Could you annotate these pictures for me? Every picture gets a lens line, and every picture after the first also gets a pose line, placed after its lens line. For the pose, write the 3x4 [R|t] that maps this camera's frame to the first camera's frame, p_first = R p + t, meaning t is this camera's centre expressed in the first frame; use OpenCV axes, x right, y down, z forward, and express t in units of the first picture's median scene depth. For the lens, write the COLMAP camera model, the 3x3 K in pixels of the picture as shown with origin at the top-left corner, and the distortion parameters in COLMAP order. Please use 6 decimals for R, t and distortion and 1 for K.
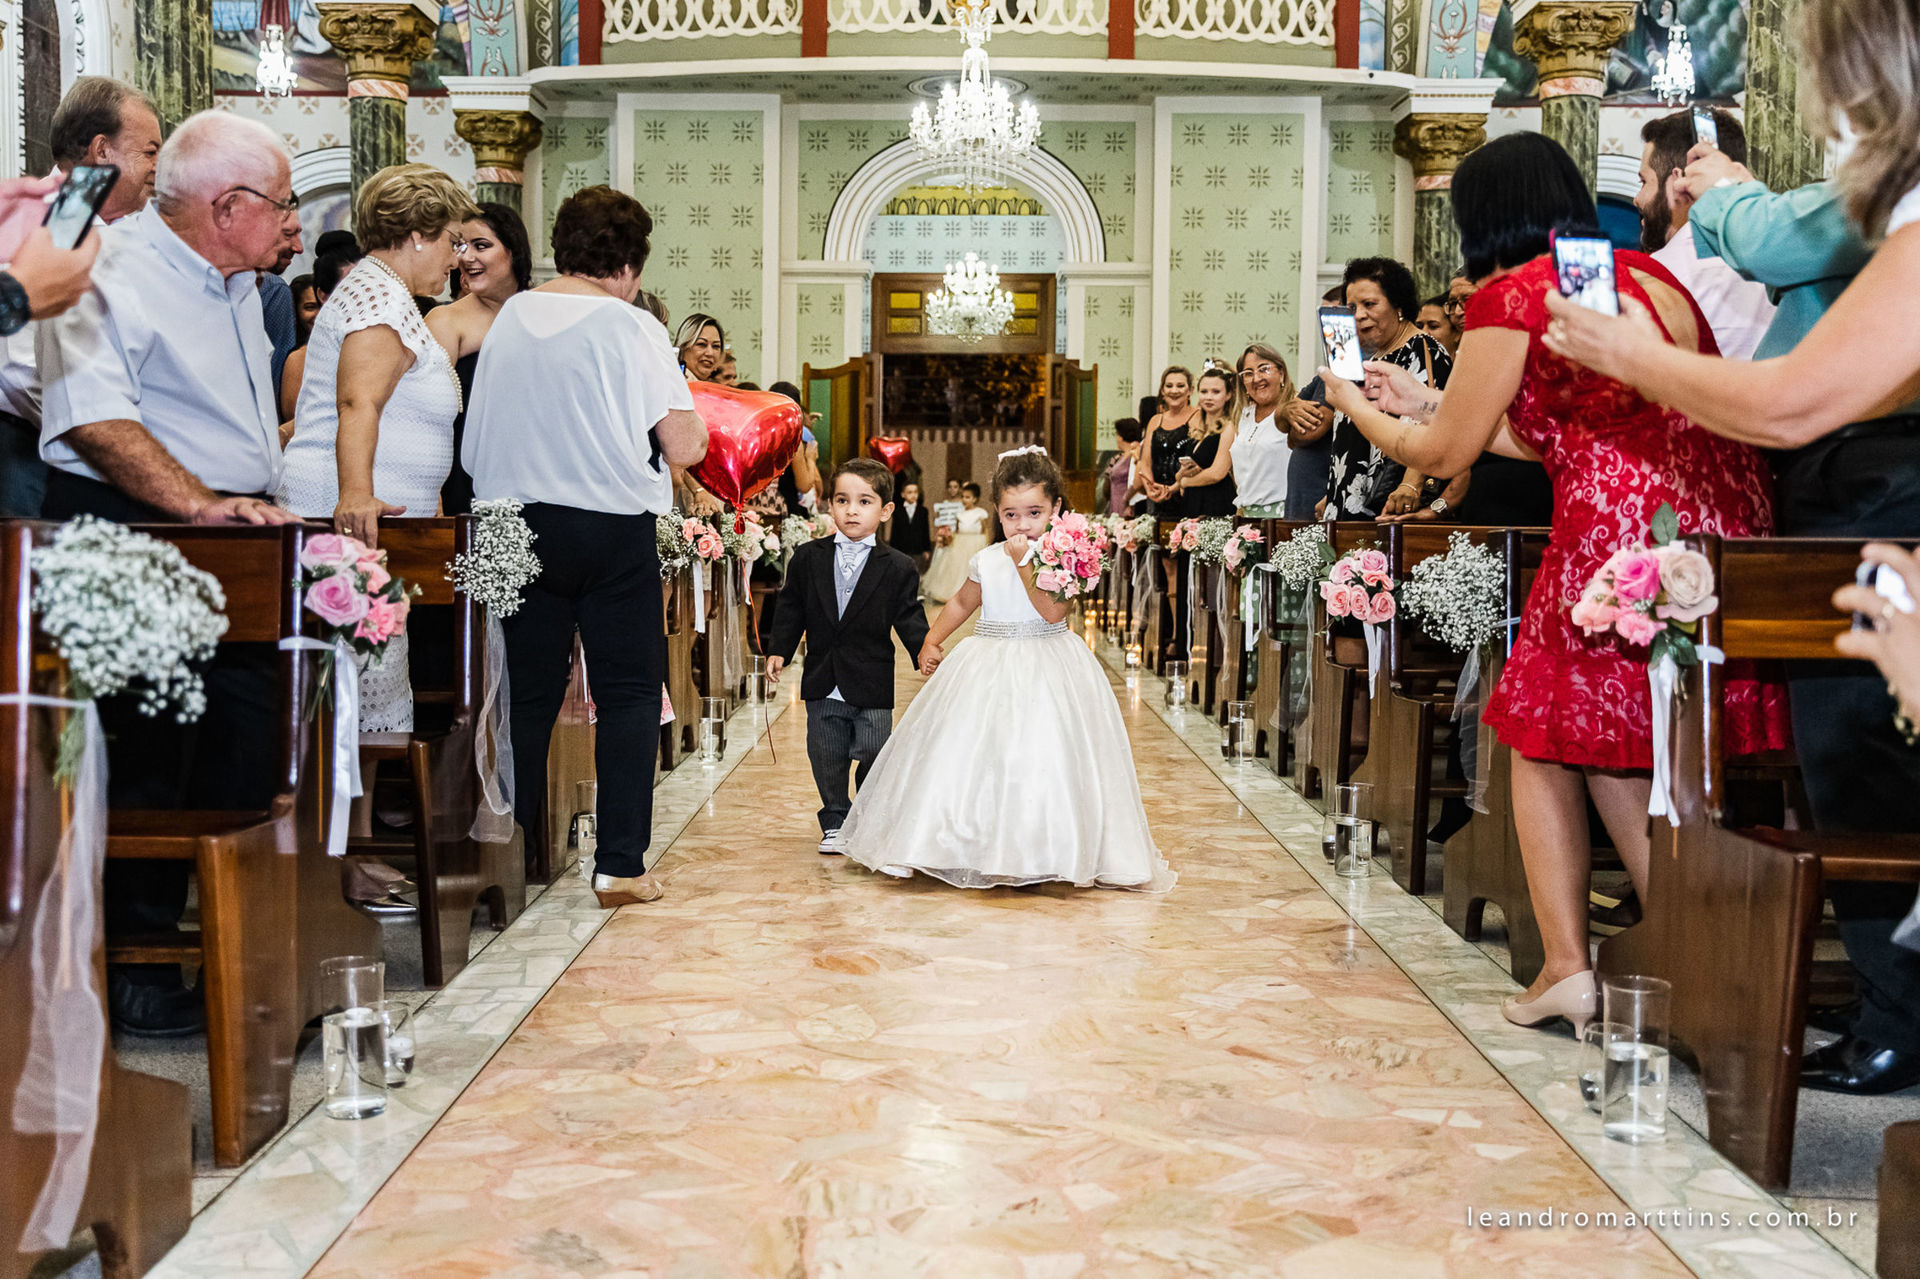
lens RADIAL K [[2214.1, 0, 929.2], [0, 2214.1, 651.7], [0, 0, 1]] dist [0.041956, 0.000000]
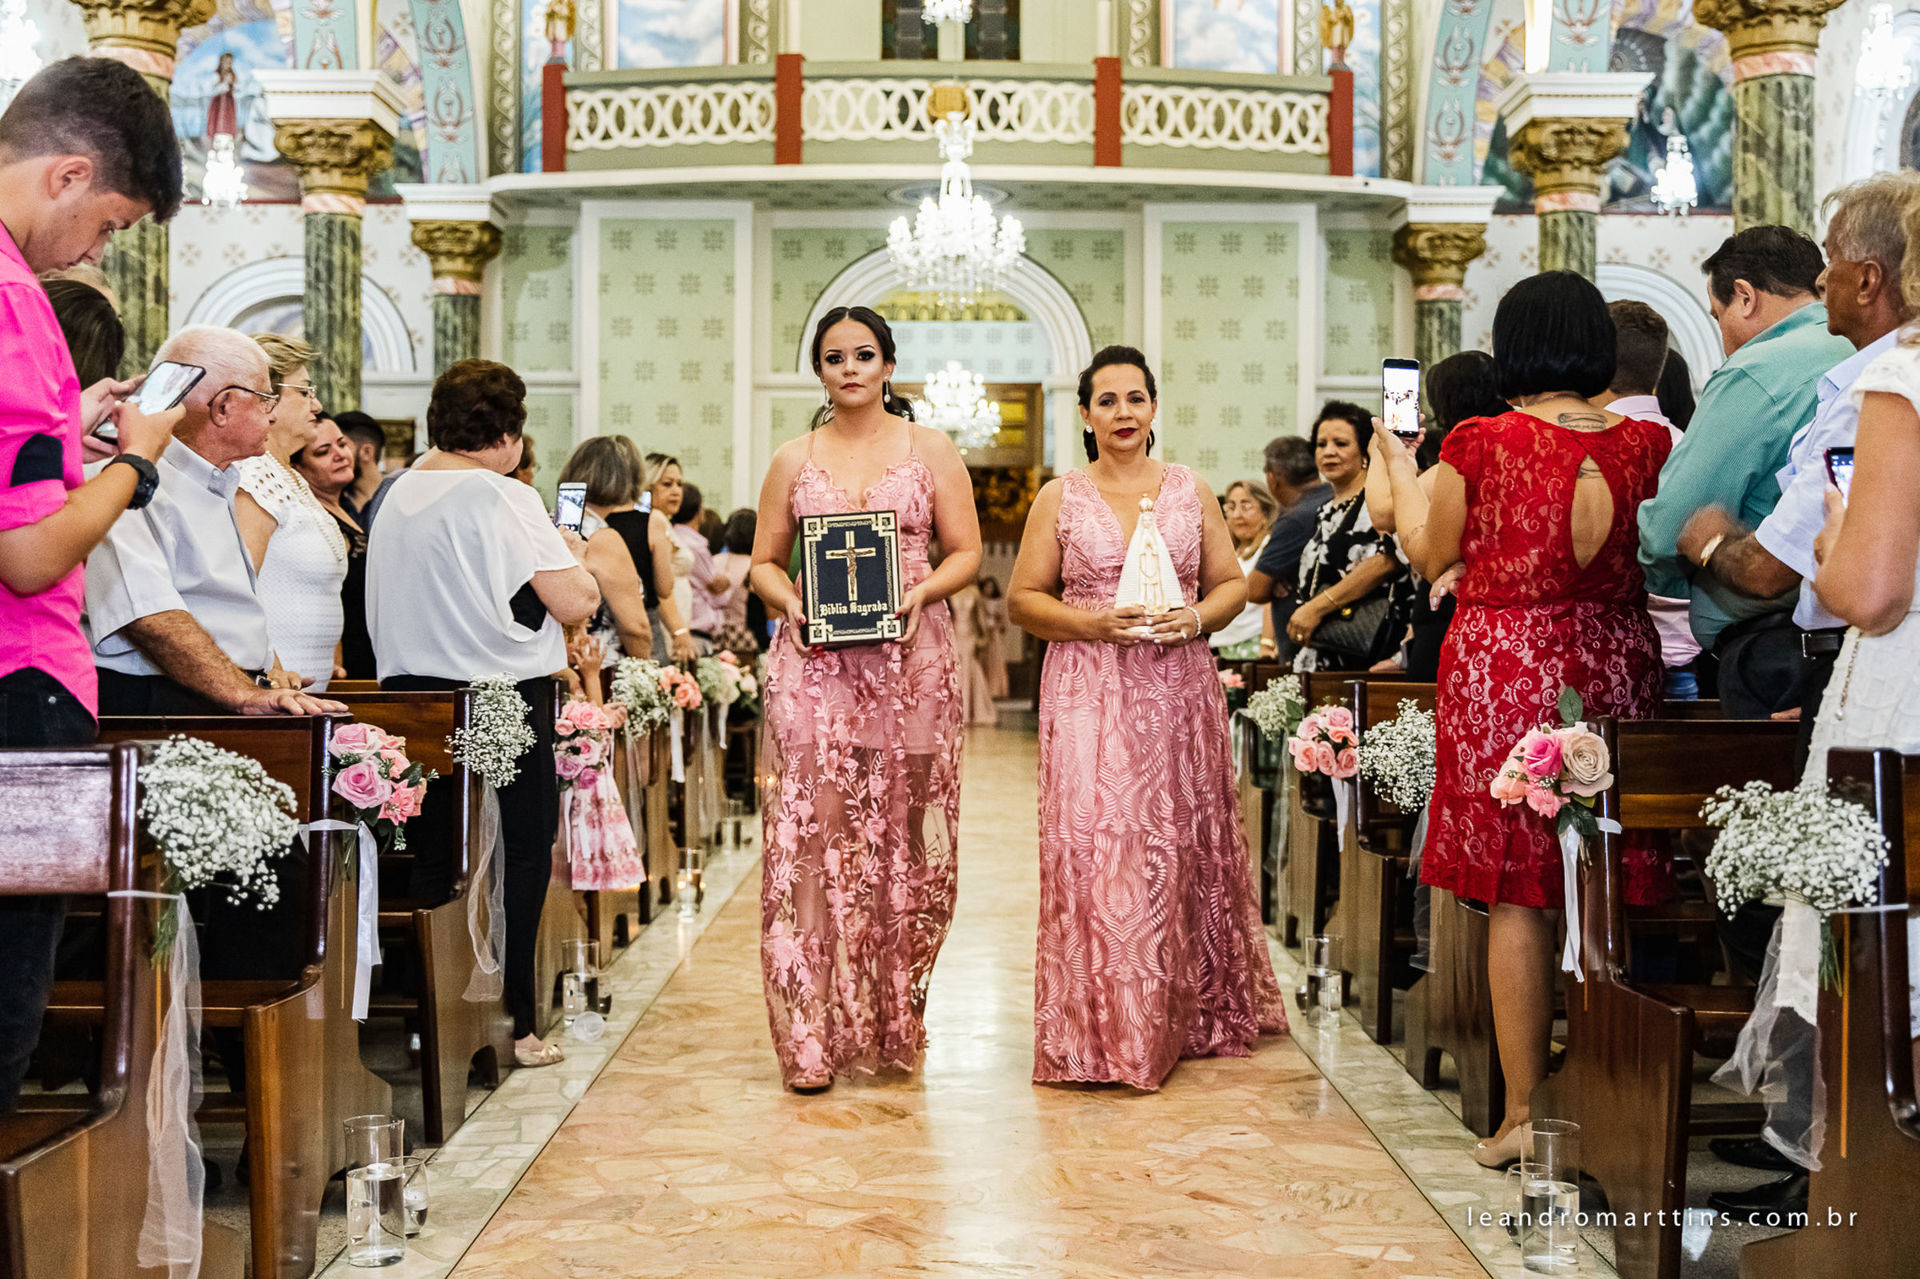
lens RADIAL K [[2393.1, 0, 971.5], [0, 2393.1, 629.2], [0, 0, 1]] dist [0.009712, 0.000000]
pose [[0.999674, -0.006094, 0.024807, 0.002247], [0.007634, 0.998016, -0.062495, -0.013590], [-0.024377, 0.062664, 0.997737, -0.106200]]
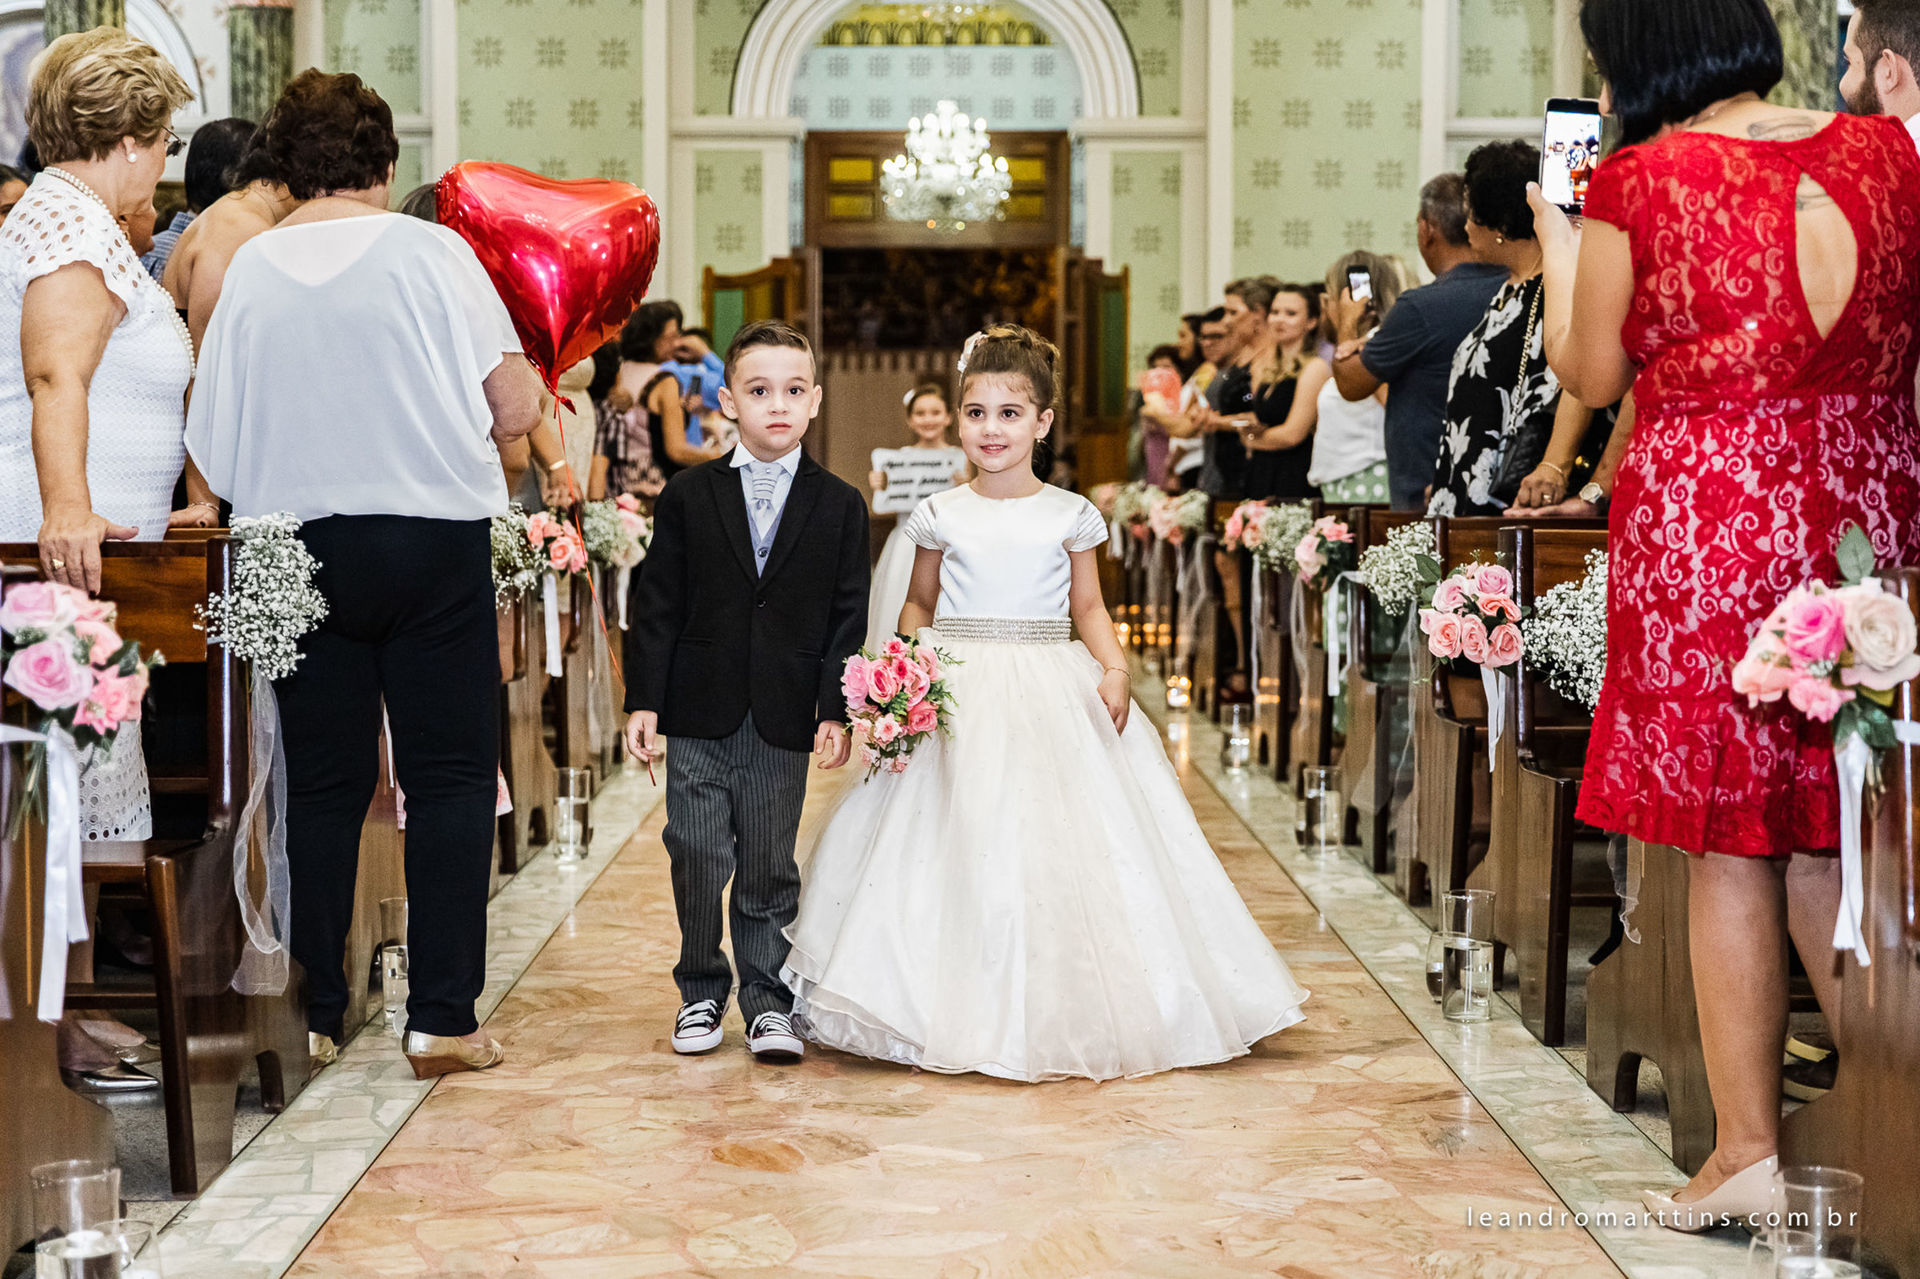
lens RADIAL K [[3227.2, 0, 958.8], [0, 3227.2, 692.4], [0, 0, 1]] dist [0.009770, 0.000000]
pose [[0.999760, -0.008791, 0.020080, 0.006396], [0.008683, 0.999947, 0.005450, -0.011654], [-0.020127, -0.005274, 0.999784, -0.039100]]
